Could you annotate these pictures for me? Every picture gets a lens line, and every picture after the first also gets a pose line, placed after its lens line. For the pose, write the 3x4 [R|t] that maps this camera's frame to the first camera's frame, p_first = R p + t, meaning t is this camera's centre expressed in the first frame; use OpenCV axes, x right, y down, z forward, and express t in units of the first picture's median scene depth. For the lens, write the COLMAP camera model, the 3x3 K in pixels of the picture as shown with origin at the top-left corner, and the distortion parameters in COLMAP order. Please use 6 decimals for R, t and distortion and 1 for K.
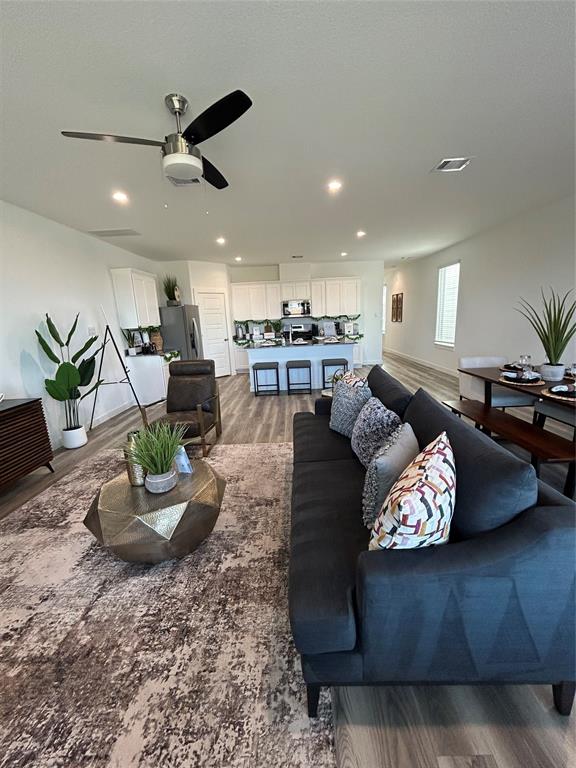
lens RADIAL K [[310.0, 0, 287.4], [0, 310.0, 382.9], [0, 0, 1]] dist [-0.001045, 0.000966]
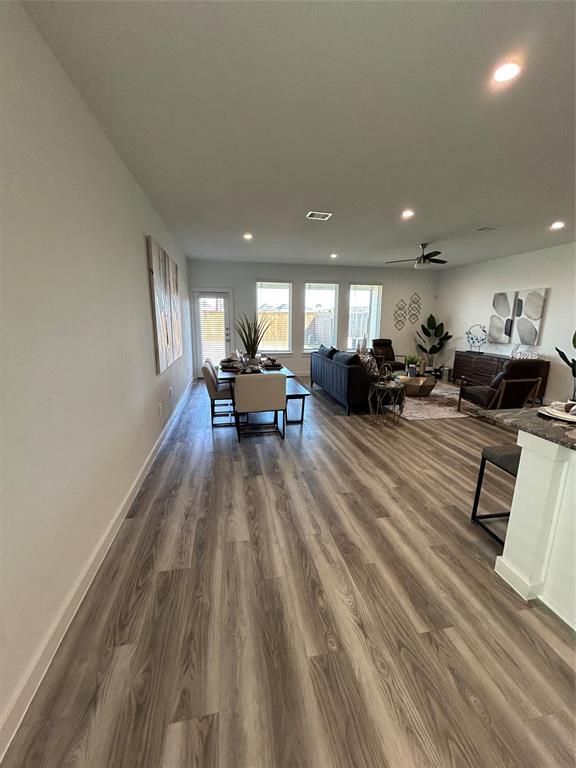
lens RADIAL K [[310.0, 0, 287.4], [0, 310.0, 382.9], [0, 0, 1]] dist [-0.001045, 0.000966]
pose [[-0.978707, 0.075501, -0.190874, 0.456643], [-0.008307, 0.914565, 0.404355, -0.270422], [0.205095, 0.397330, -0.894463, 1.155909]]
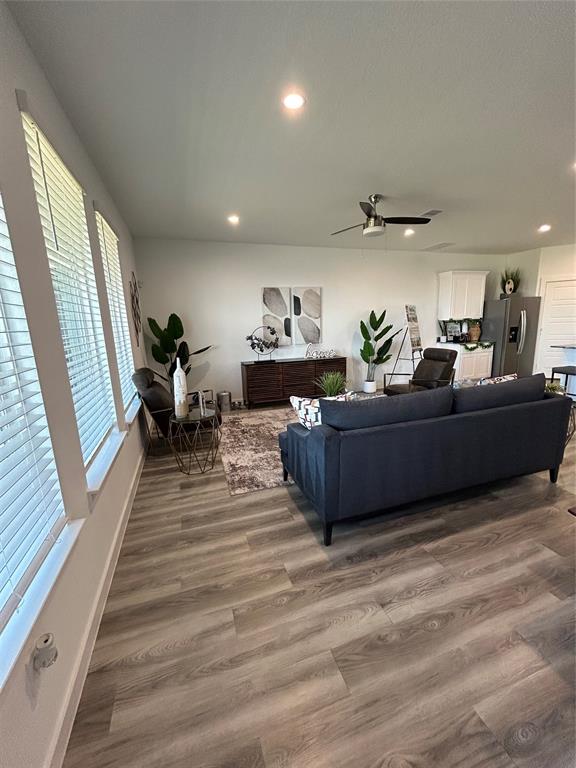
lens RADIAL K [[310.0, 0, 287.4], [0, 310.0, 382.9], [0, 0, 1]] dist [-0.001045, 0.000966]
pose [[0.330408, 0.217309, -0.918481, 0.412280], [-0.177936, 0.970026, 0.165494, -0.022973], [0.926914, 0.108750, 0.359172, 0.004695]]
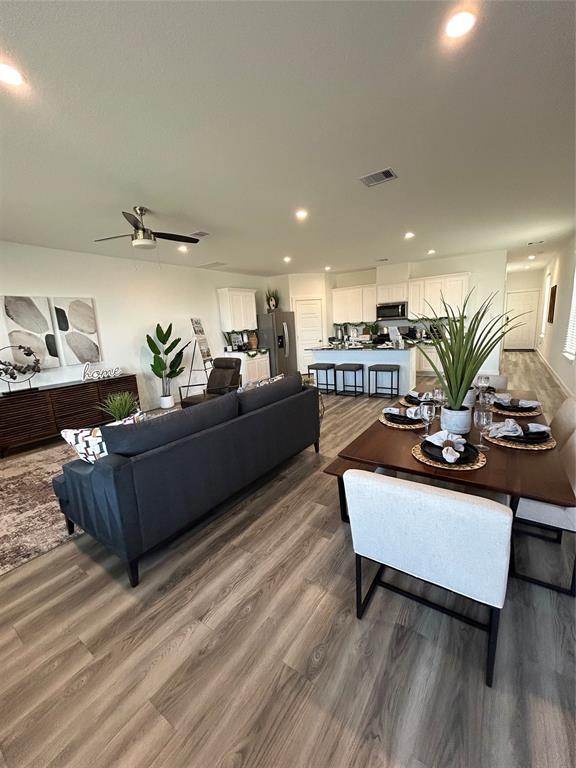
lens RADIAL K [[310.0, 0, 287.4], [0, 310.0, 382.9], [0, 0, 1]] dist [-0.001045, 0.000966]
pose [[0.826756, 0.104597, -0.552751, 0.424884], [-0.098851, 0.994286, 0.040295, -0.027917], [0.553808, 0.021326, 0.832372, 0.012319]]
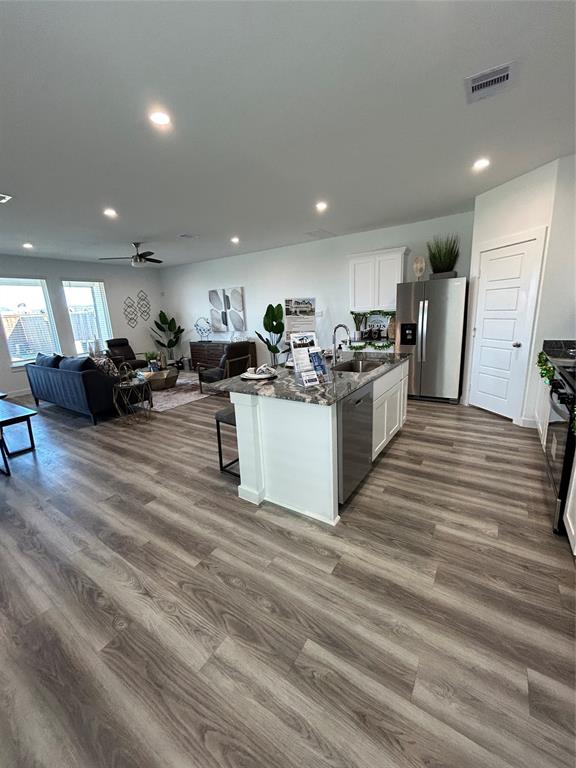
lens RADIAL K [[310.0, 0, 287.4], [0, 310.0, 382.9], [0, 0, 1]] dist [-0.001045, 0.000966]
pose [[-0.543046, 0.260258, -0.798352, 0.469516], [-0.102449, 0.923118, 0.370618, -0.282092], [0.833430, 0.283053, -0.474632, 1.205571]]
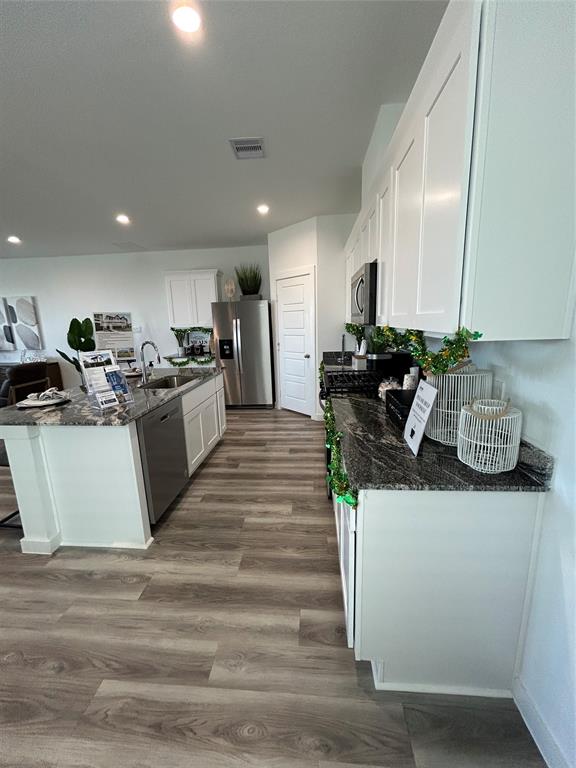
lens RADIAL K [[310.0, 0, 287.4], [0, 310.0, 382.9], [0, 0, 1]] dist [-0.001045, 0.000966]
pose [[-0.070549, 0.245599, -0.966801, 0.474209], [-0.176164, 0.950914, 0.254418, -0.293718], [0.981829, 0.188265, -0.023821, 1.253432]]
